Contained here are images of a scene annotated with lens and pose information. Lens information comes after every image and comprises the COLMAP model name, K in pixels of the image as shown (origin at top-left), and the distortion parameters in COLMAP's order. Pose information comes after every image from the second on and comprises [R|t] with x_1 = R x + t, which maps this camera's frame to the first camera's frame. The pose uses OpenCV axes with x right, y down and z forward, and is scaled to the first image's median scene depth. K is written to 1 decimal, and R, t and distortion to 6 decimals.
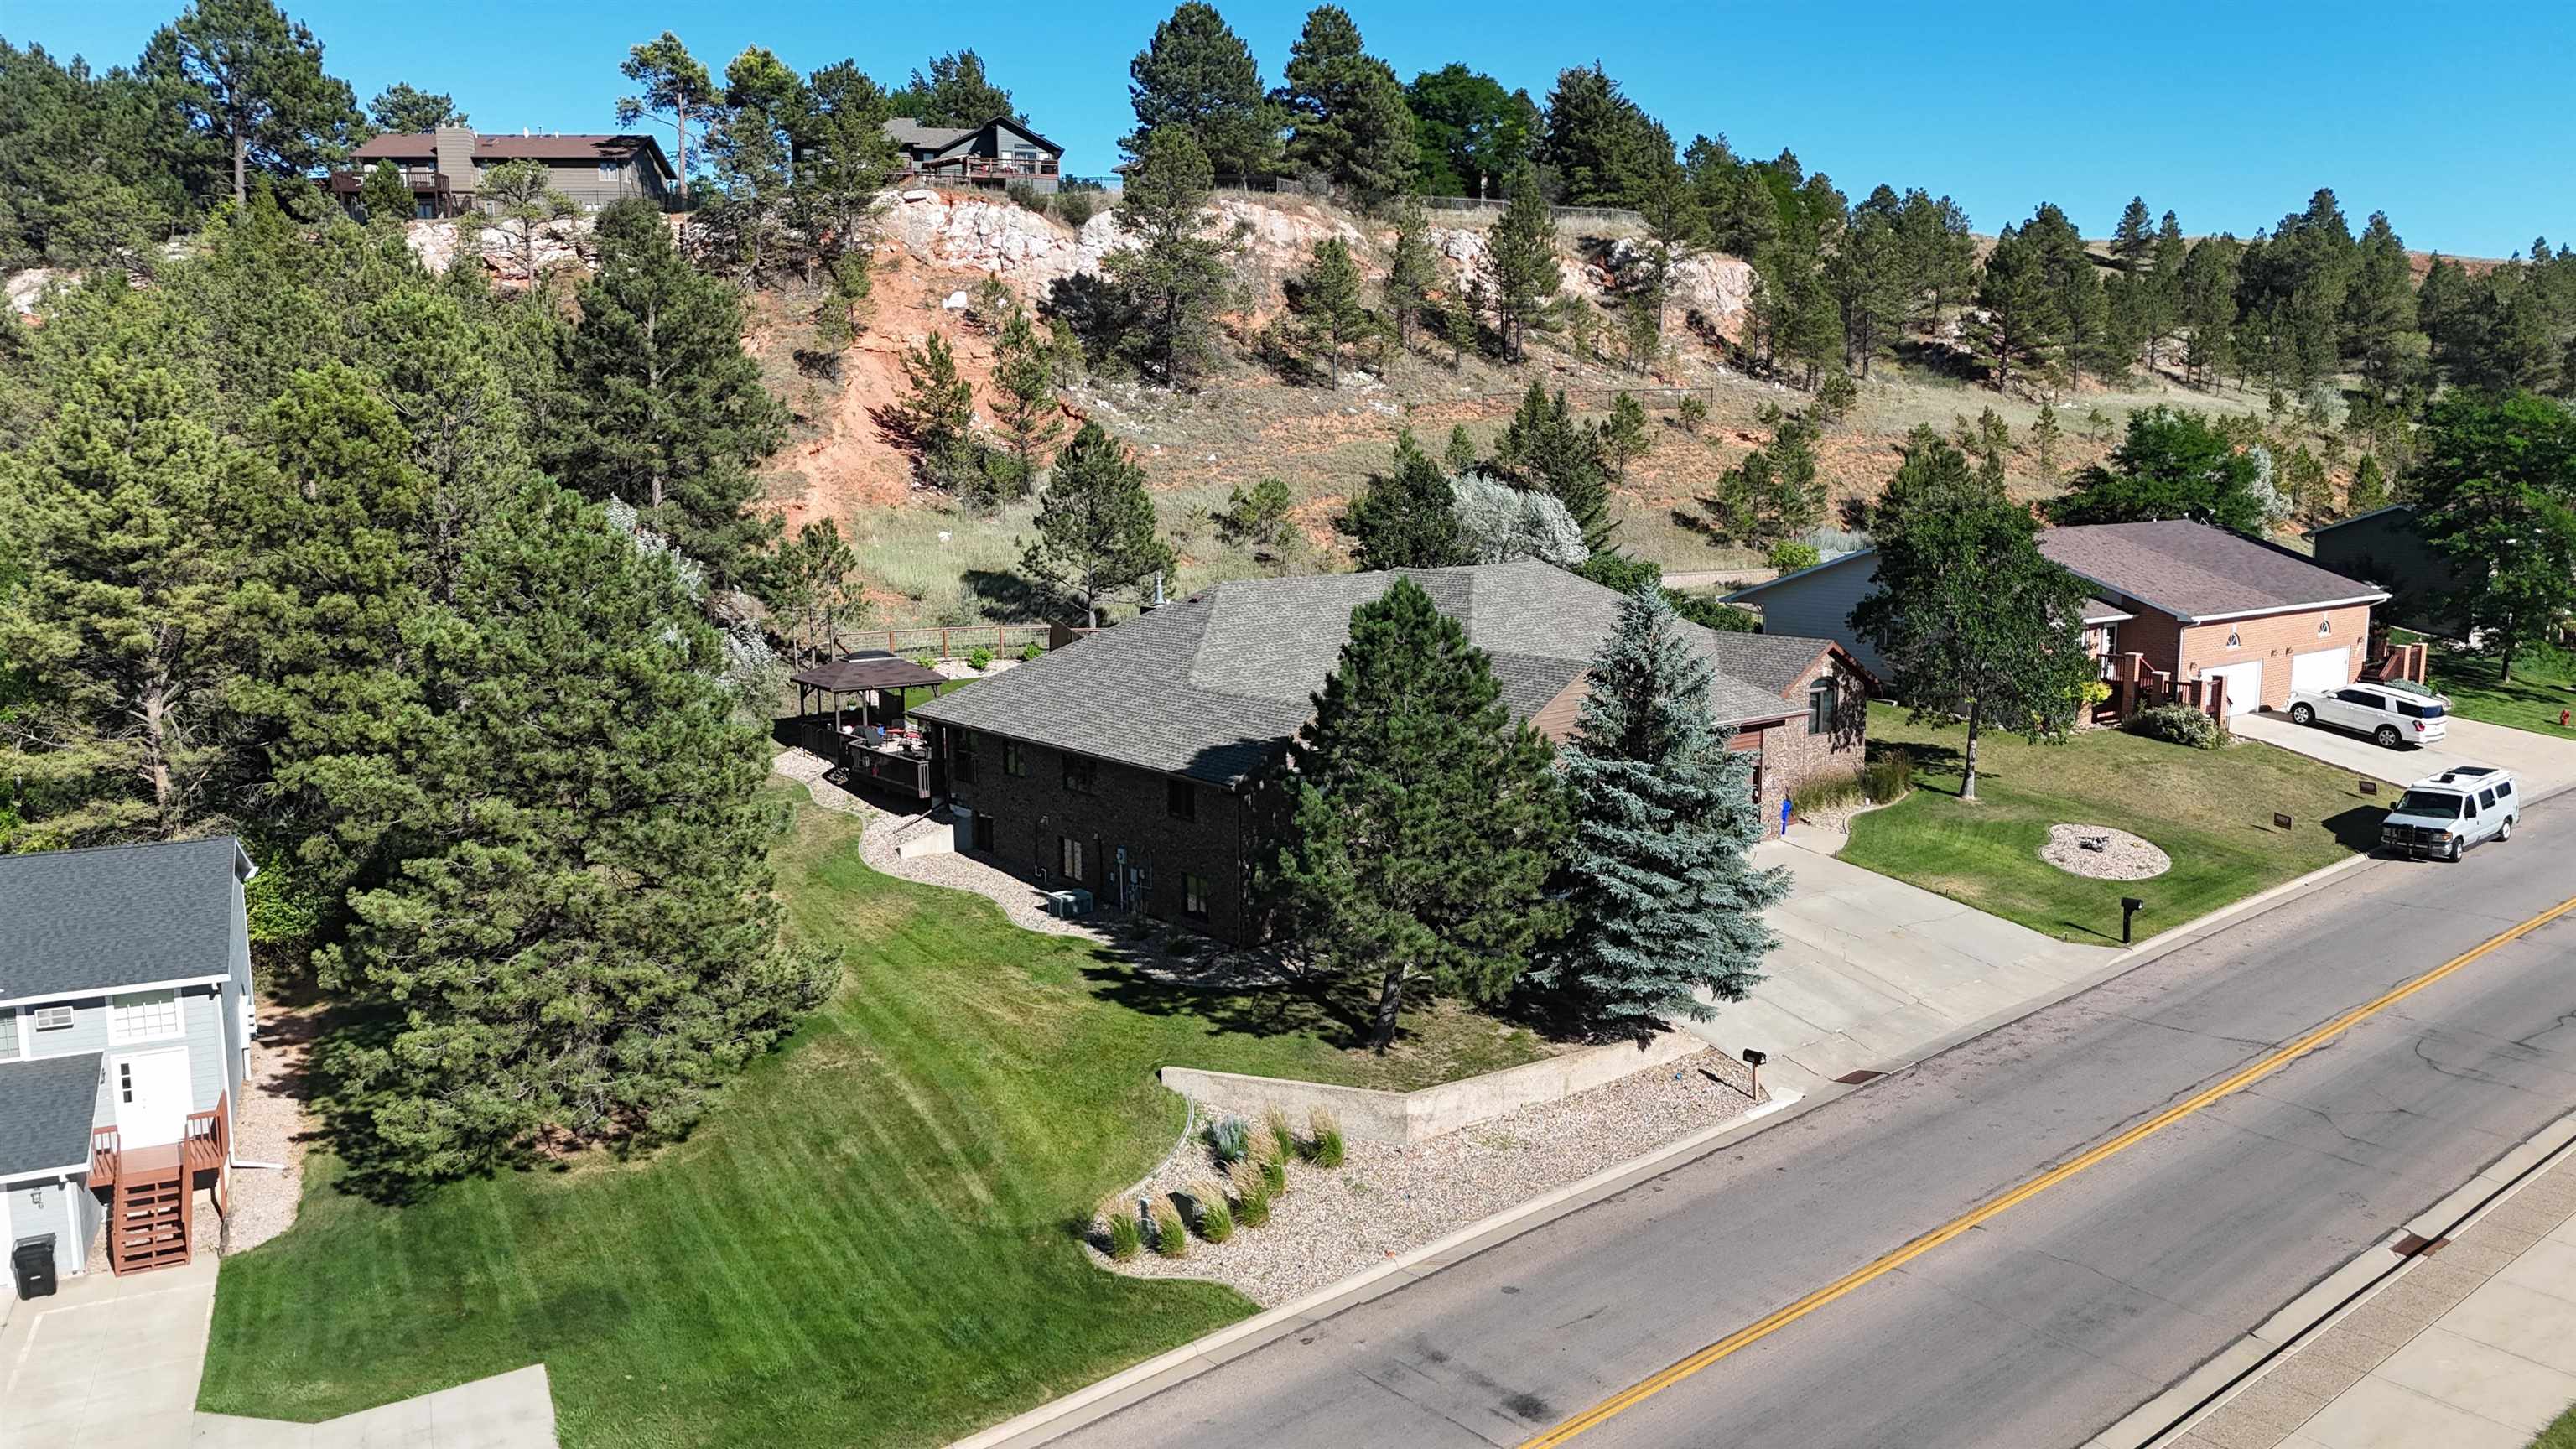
lens RADIAL K [[1882.2, 0, 1288.0], [0, 1882.2, 724.5], [0, 0, 1]] dist [0.067581, -0.057390]
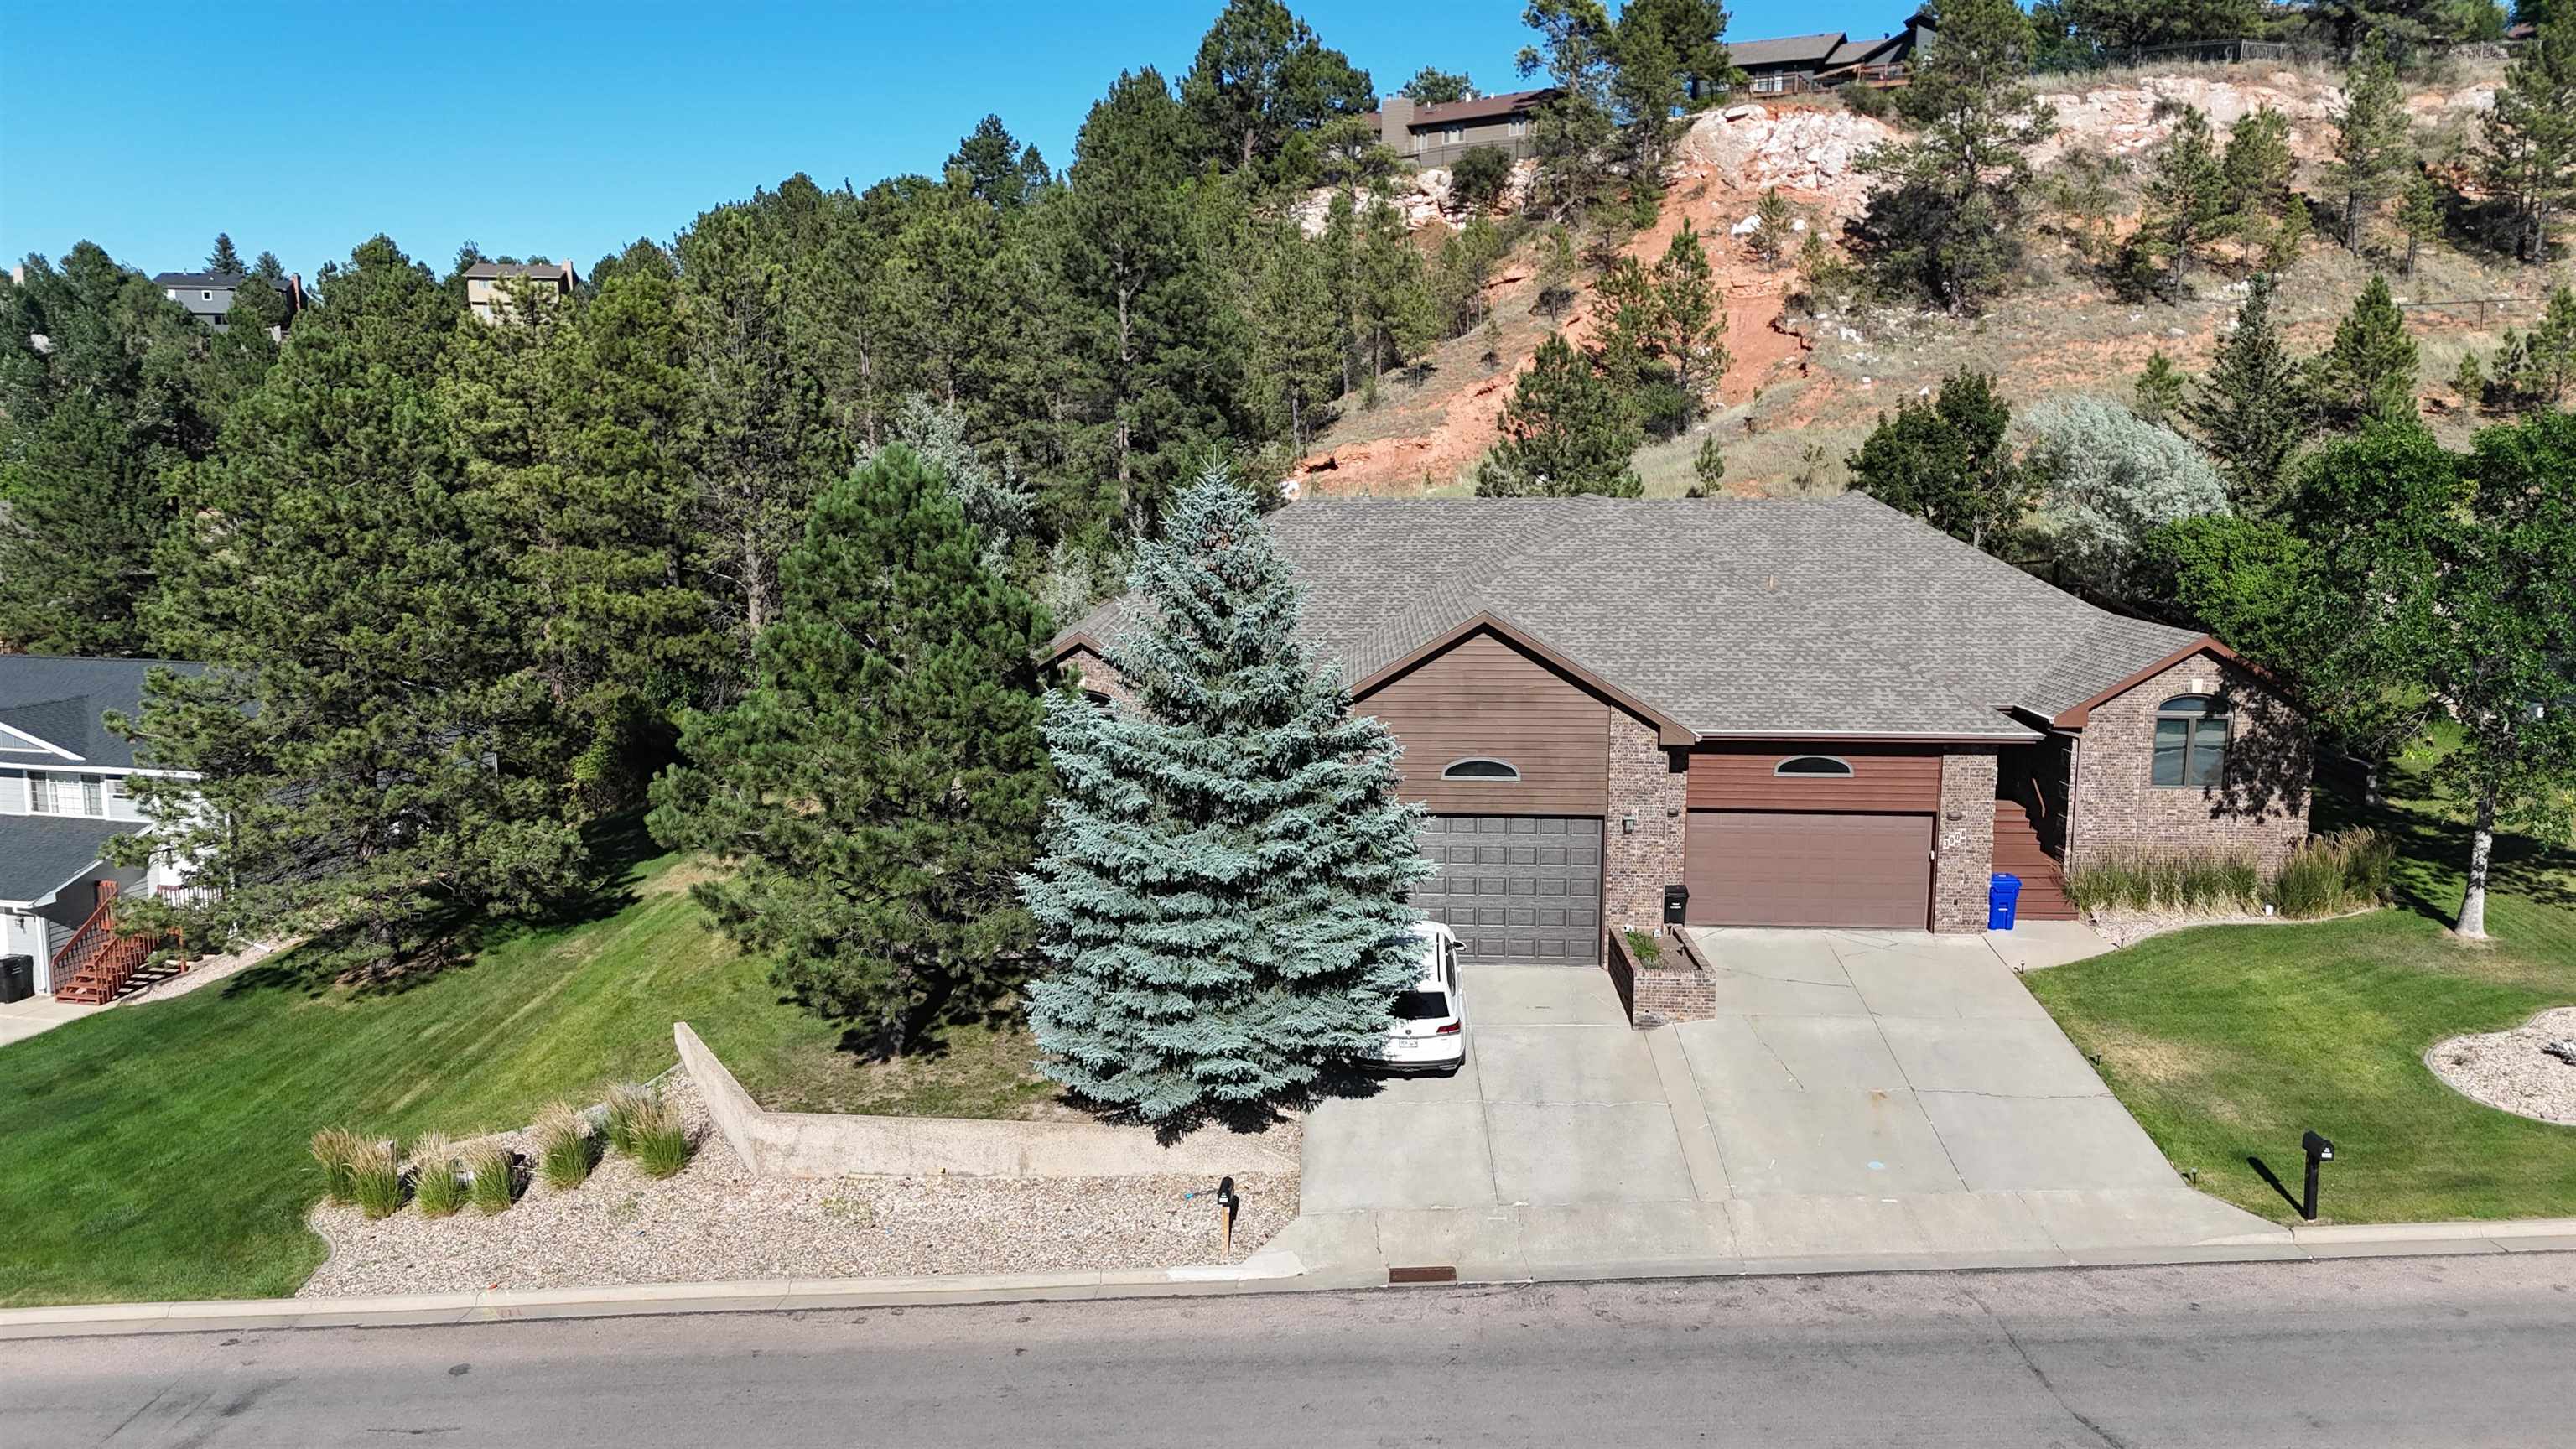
lens RADIAL K [[1882.2, 0, 1288.0], [0, 1882.2, 724.5], [0, 0, 1]] dist [0.067581, -0.057390]
pose [[0.765625, 0.105941, -0.634504, 0.739306], [-0.104907, 0.993704, 0.039329, -0.014238], [0.634675, 0.036452, 0.771919, 0.563367]]
